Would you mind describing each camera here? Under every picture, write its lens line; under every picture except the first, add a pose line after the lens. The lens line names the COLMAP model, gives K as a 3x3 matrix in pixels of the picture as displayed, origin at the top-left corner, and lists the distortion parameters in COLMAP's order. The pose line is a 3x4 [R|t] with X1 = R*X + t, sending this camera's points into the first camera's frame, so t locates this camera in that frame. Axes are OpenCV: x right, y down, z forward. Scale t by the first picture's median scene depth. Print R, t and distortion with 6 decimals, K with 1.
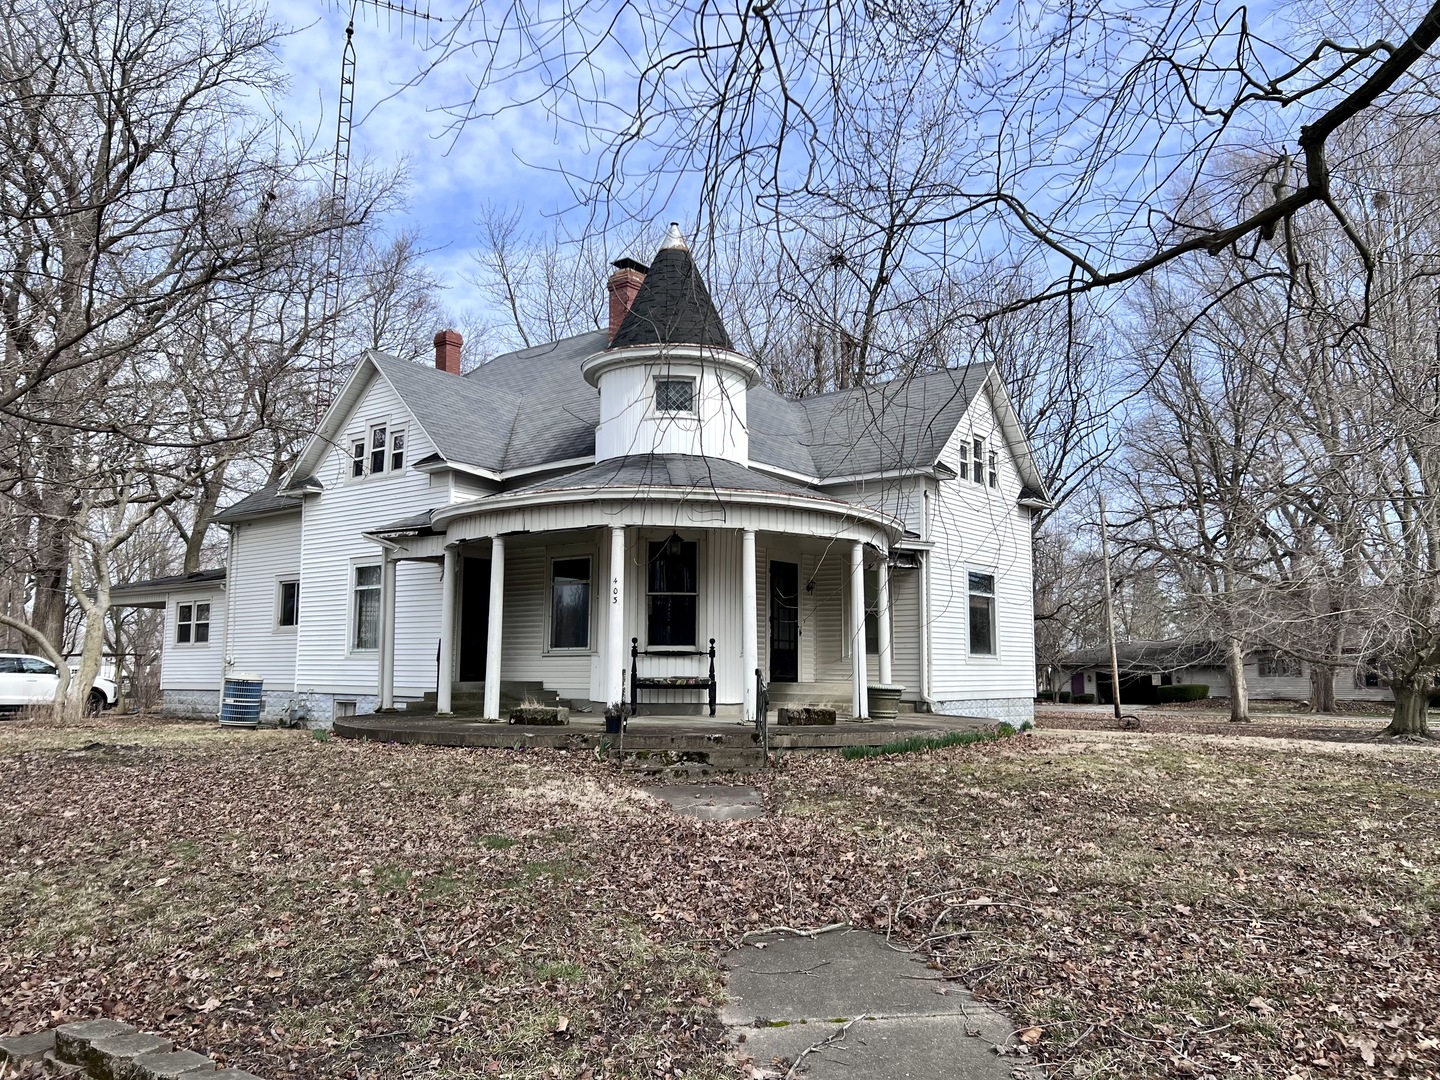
lens RADIAL K [[1136.2, 0, 731.4], [0, 1136.2, 534.1], [0, 0, 1]] dist [0.030148, -0.047684]
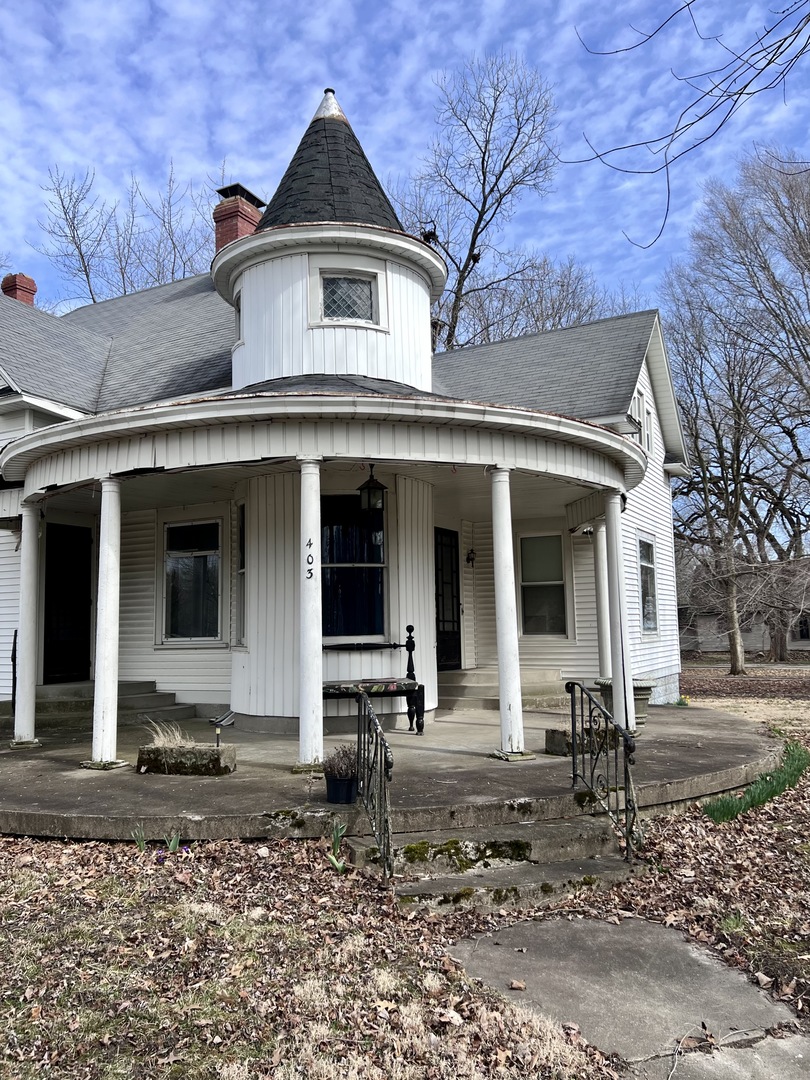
lens RADIAL K [[852.1, 0, 396.1], [0, 852.1, 543.4], [0, 0, 1]] dist [0.030148, -0.047684]
pose [[0.984726, -0.005689, 0.174018, -0.118399], [0.002344, 0.999809, 0.019420, 0.027494], [-0.174095, -0.018715, 0.984551, 0.447067]]
